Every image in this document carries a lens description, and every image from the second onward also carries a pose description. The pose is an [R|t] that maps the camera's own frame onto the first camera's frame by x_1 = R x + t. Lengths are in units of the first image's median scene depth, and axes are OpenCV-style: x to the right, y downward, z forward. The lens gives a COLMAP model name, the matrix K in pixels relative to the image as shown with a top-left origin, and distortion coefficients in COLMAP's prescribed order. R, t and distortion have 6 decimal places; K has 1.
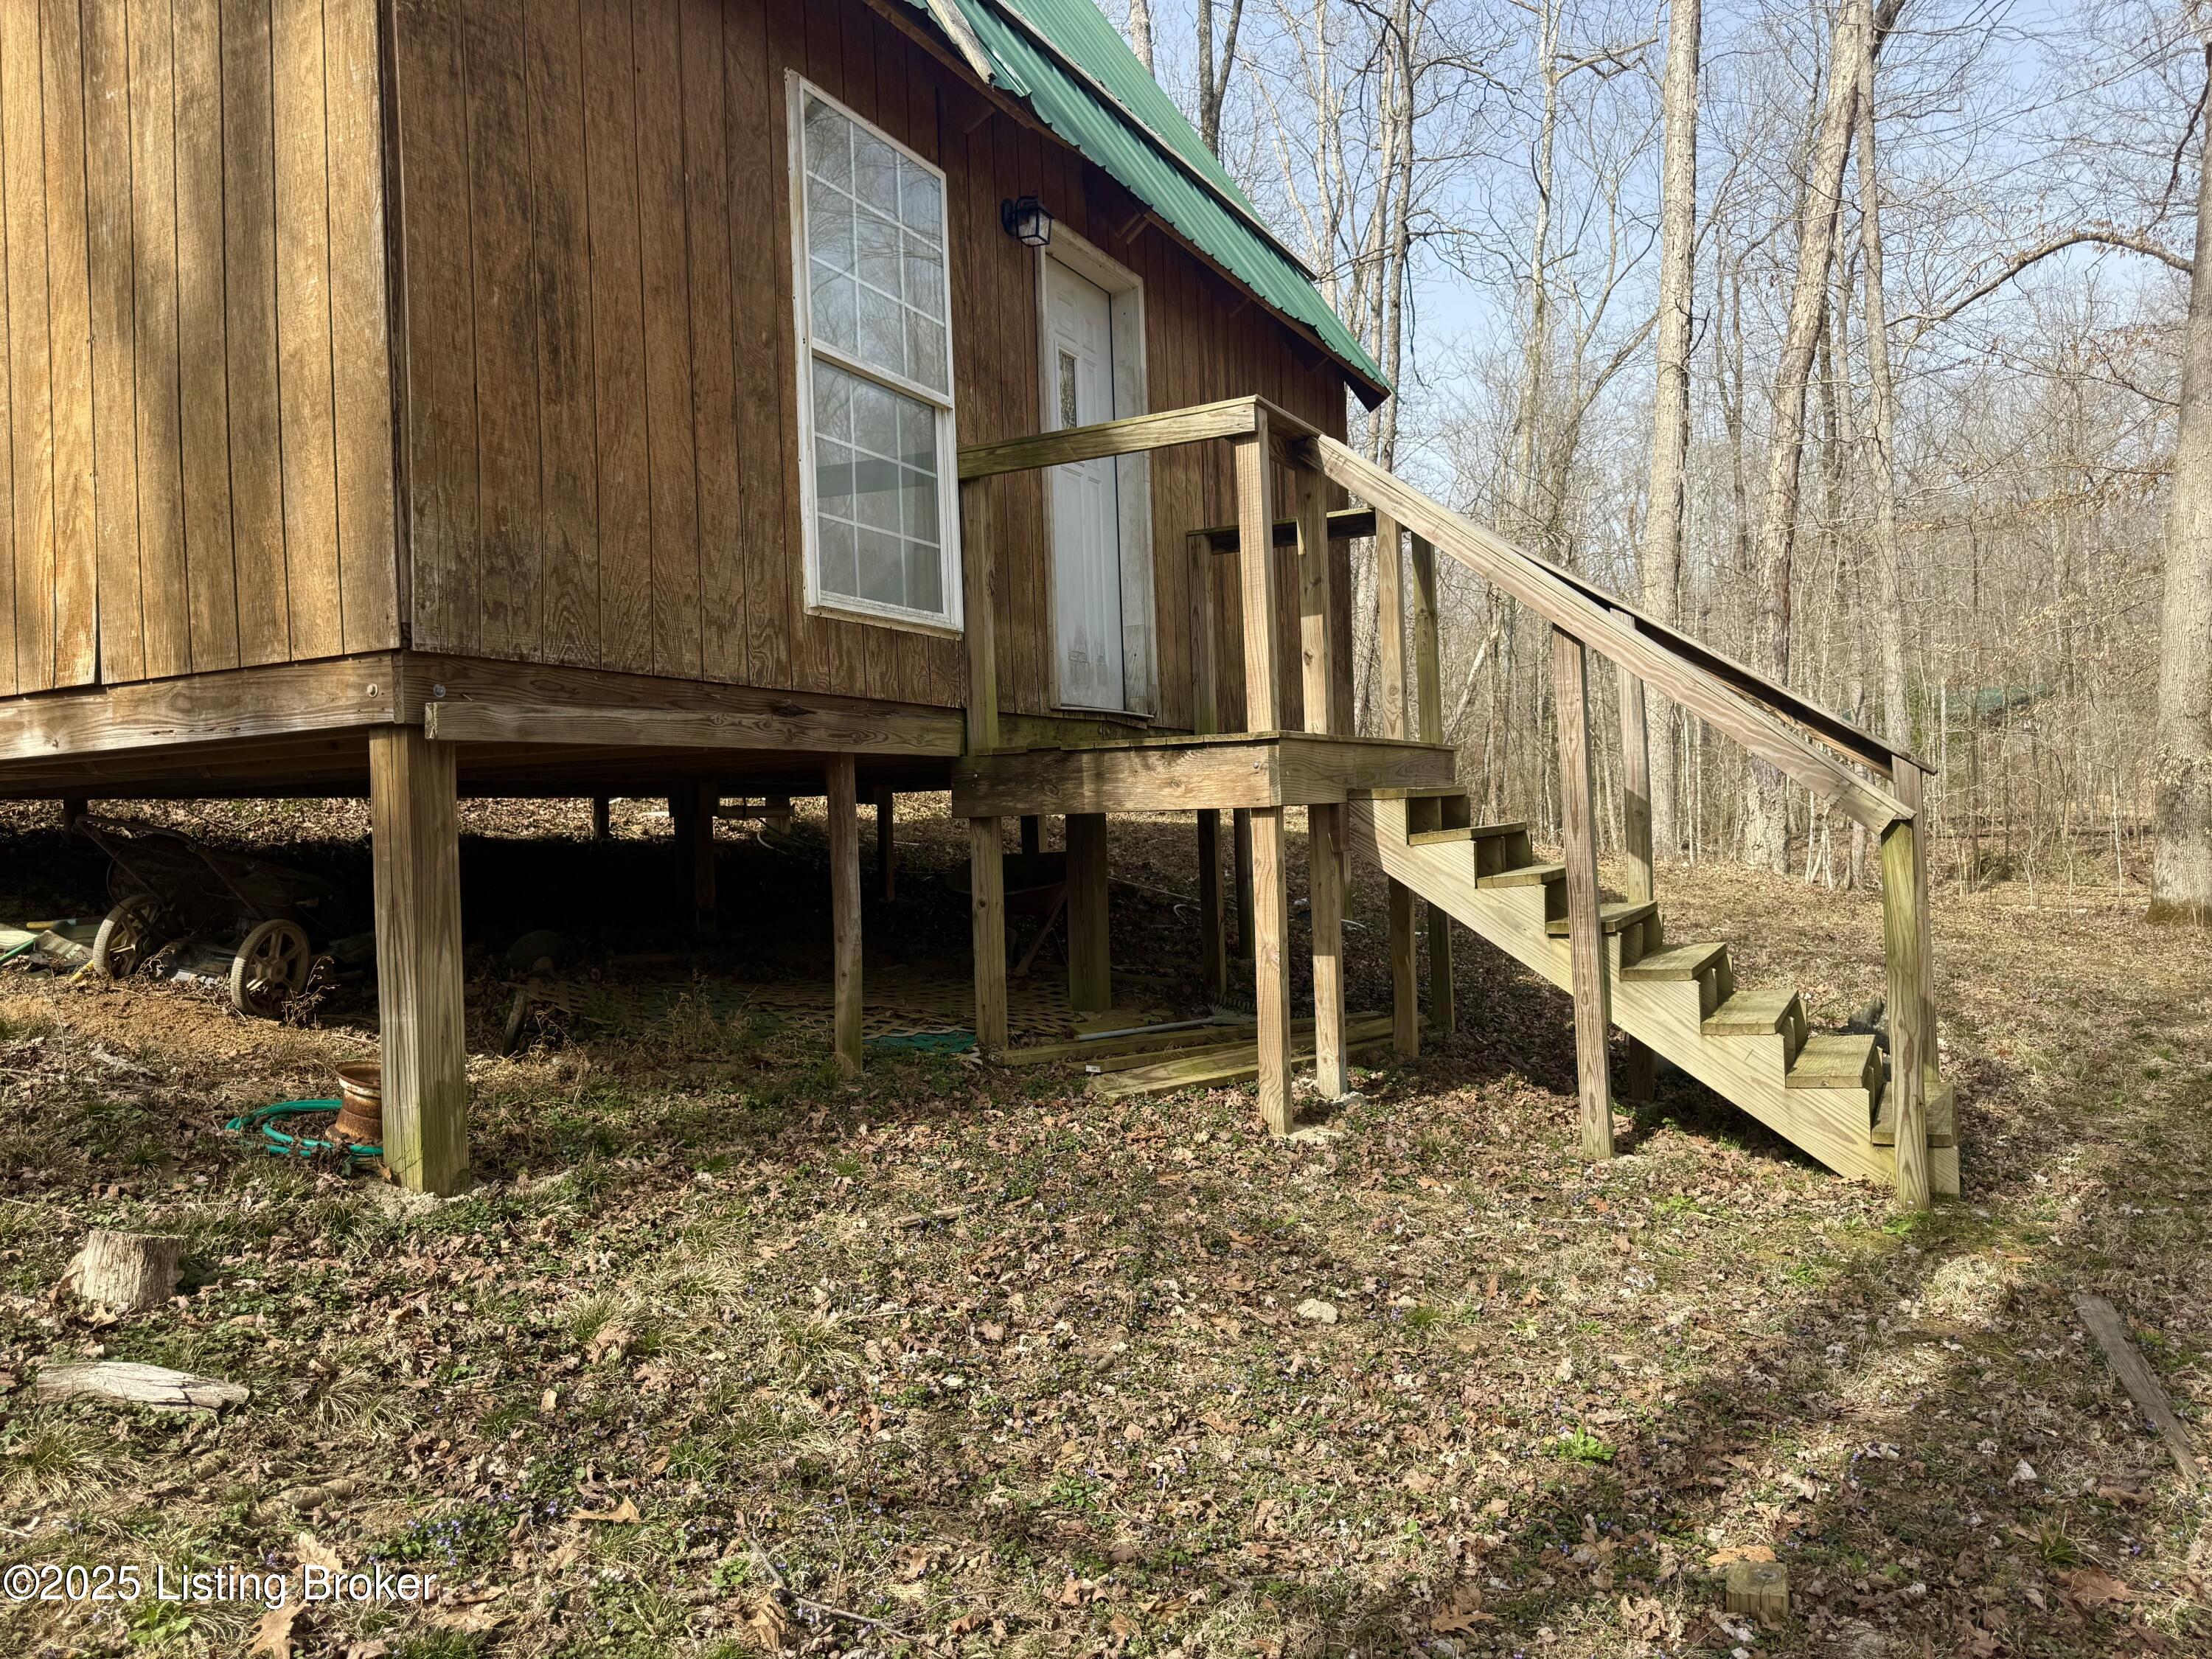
lens RADIAL K [[1548.9, 0, 1098.8], [0, 1548.9, 826.8], [0, 0, 1]] dist [0.046658, -0.052811]
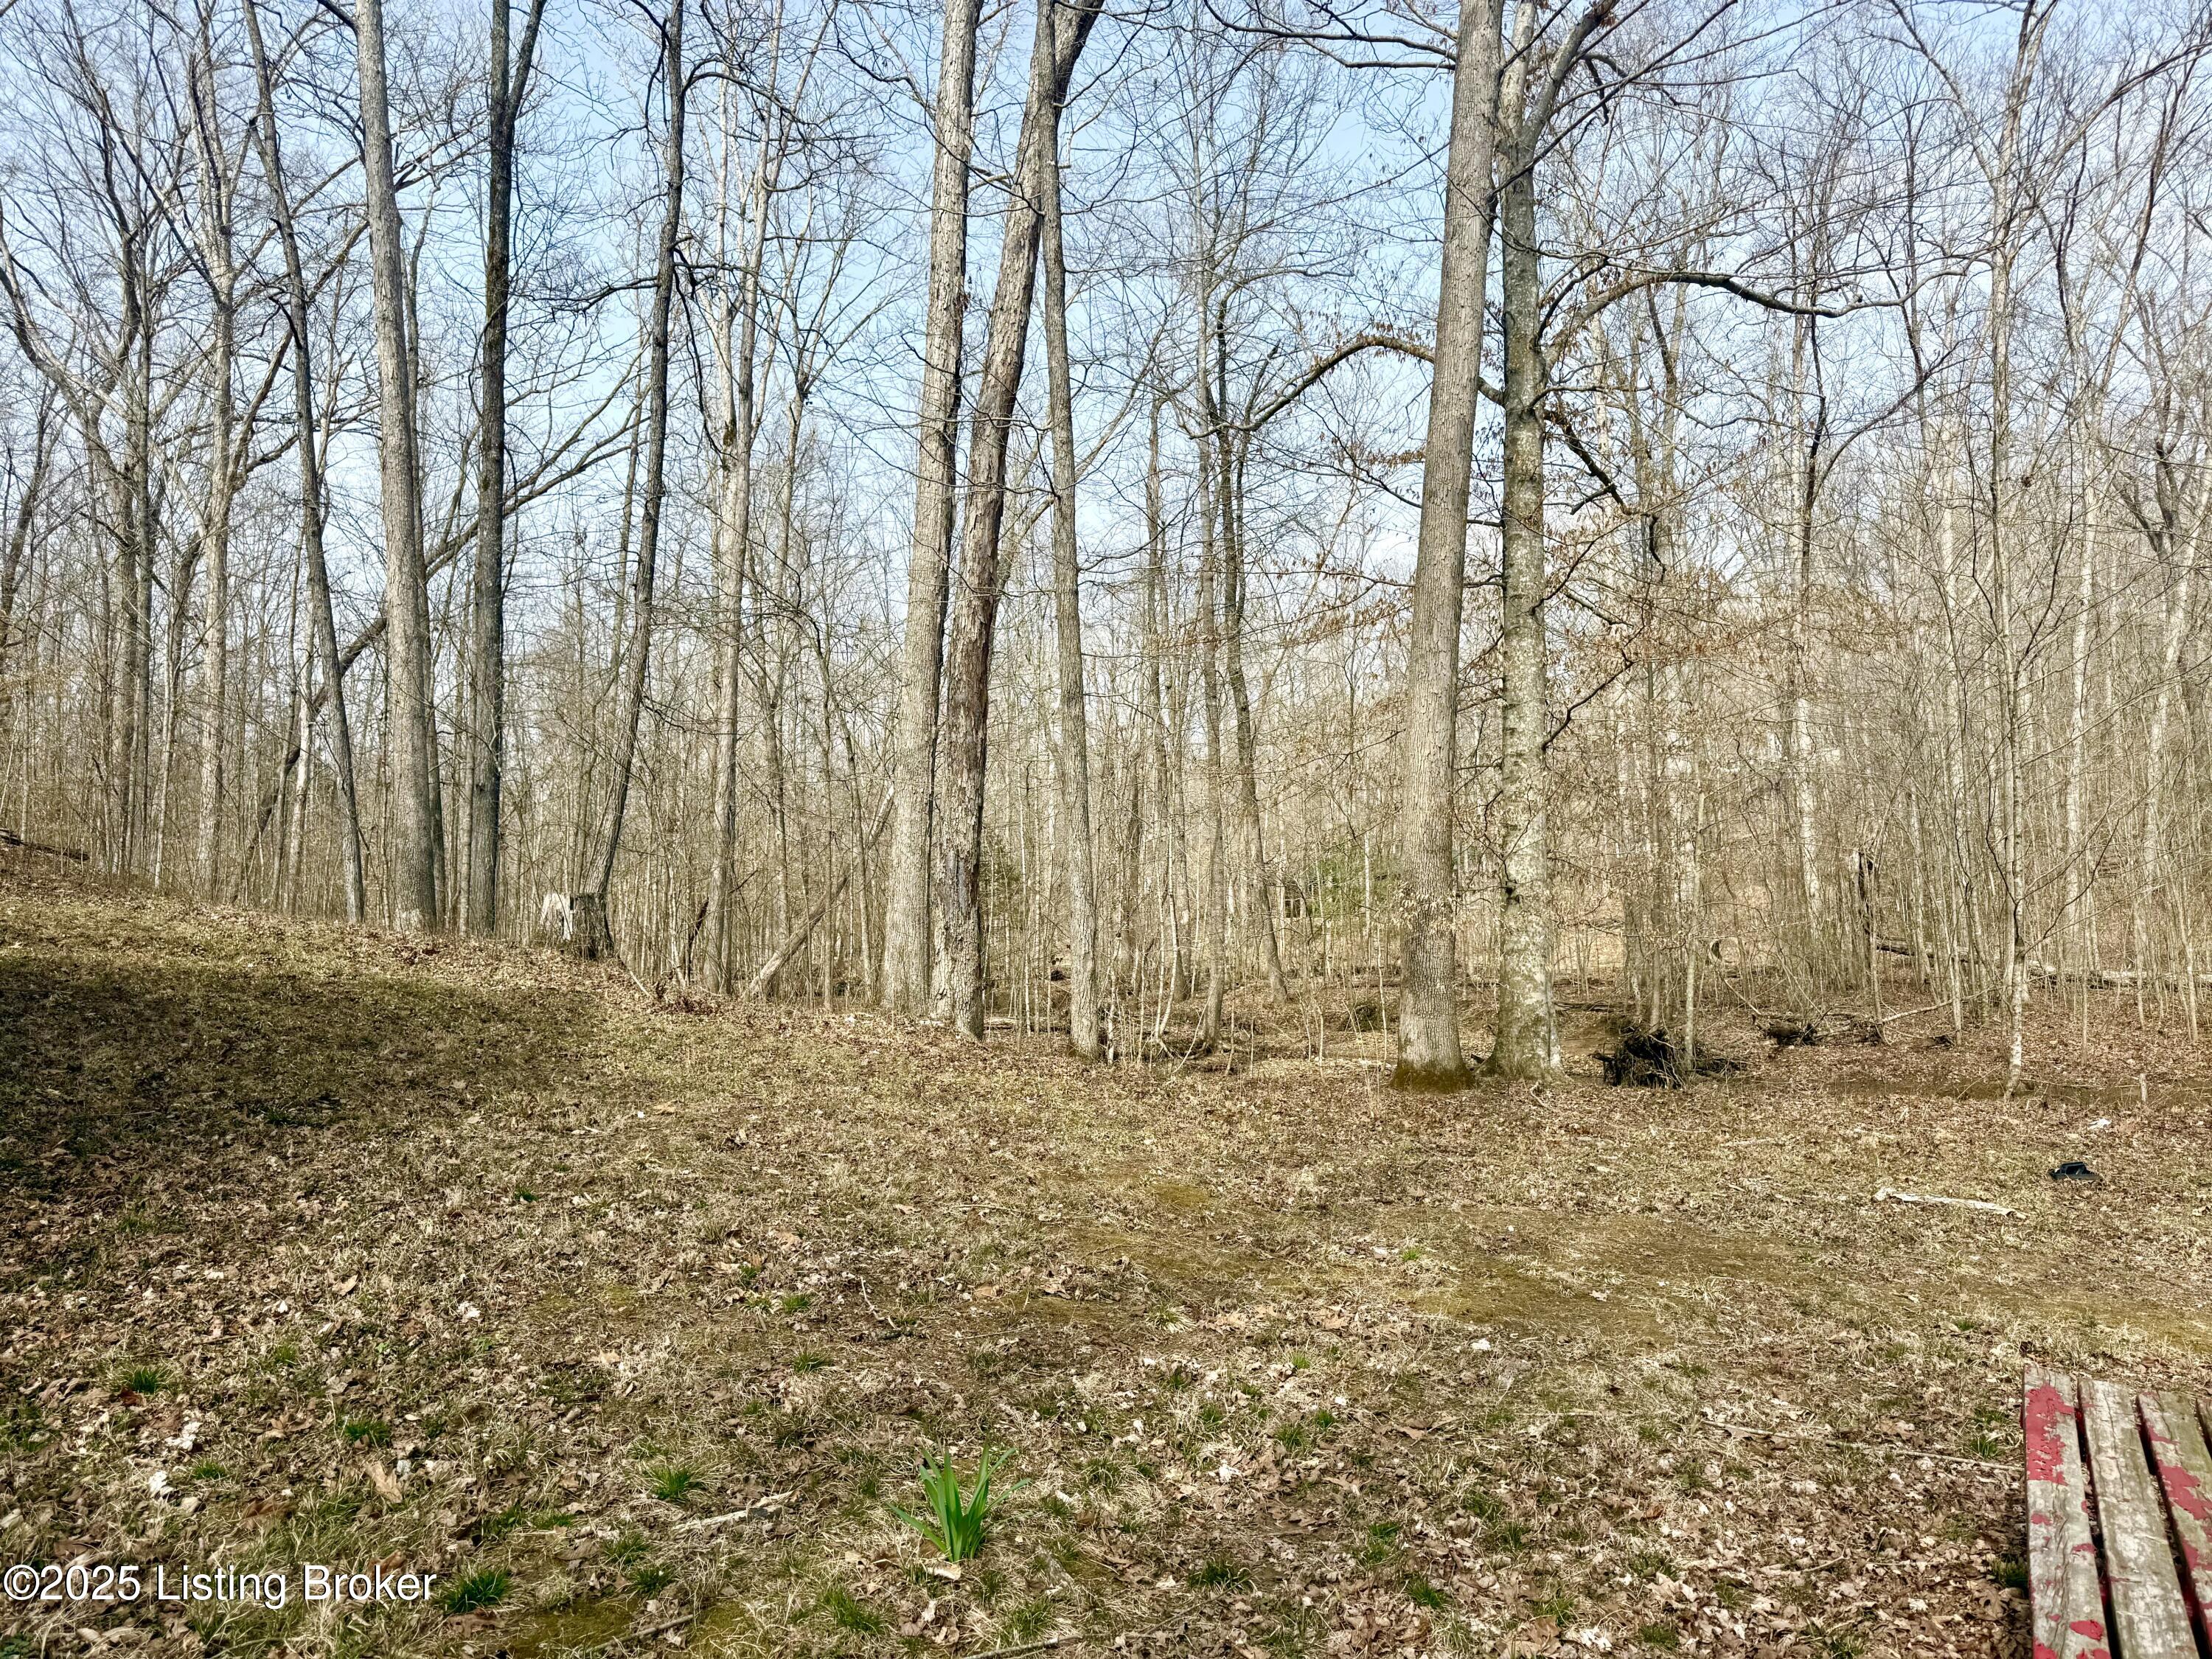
lens RADIAL K [[1548.9, 0, 1112.2], [0, 1548.9, 835.7], [0, 0, 1]] dist [0.046658, -0.052811]
pose [[0.954492, 0.034623, 0.296220, 0.966878], [-0.008760, 0.996064, -0.088199, 0.000315], [-0.298108, 0.081591, 0.951039, 0.787683]]
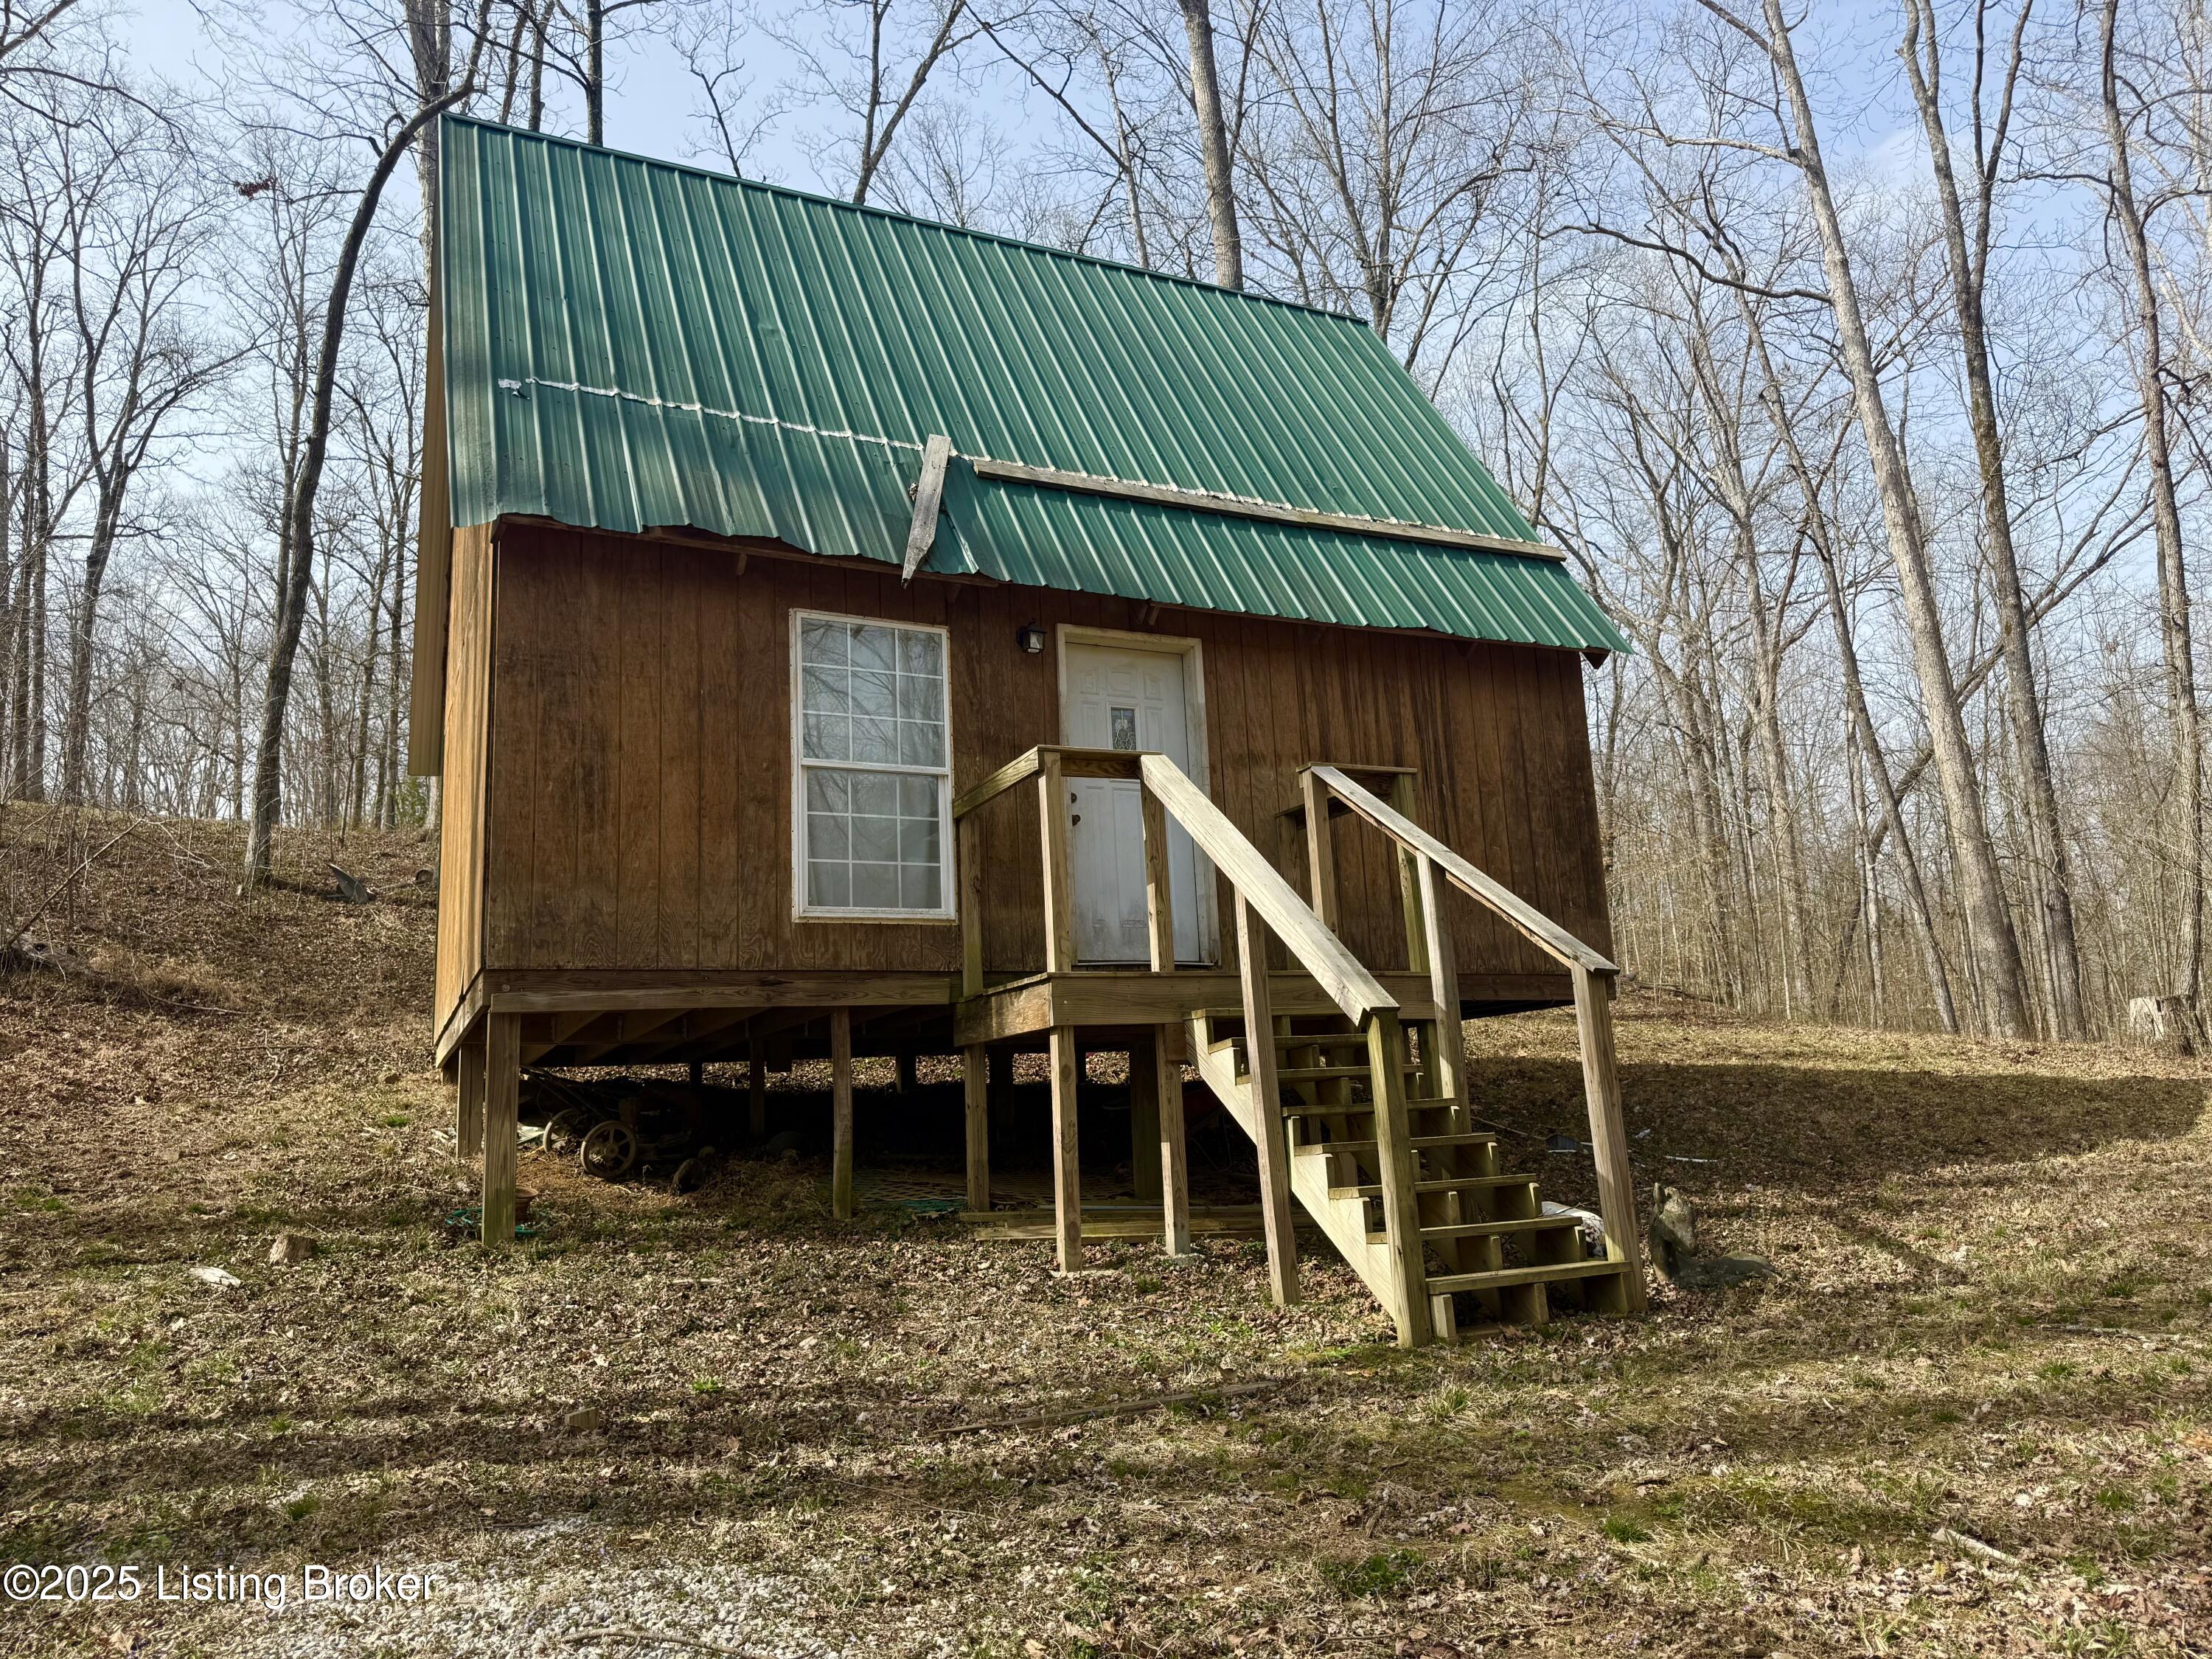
lens RADIAL K [[1548.9, 0, 1110.5], [0, 1548.9, 841.7], [0, 0, 1]] dist [0.046658, -0.052811]
pose [[0.806589, -0.120589, -0.578681, 1.042910], [0.021748, 0.984361, -0.174813, 0.072636], [0.590712, 0.128417, 0.796598, -0.119962]]
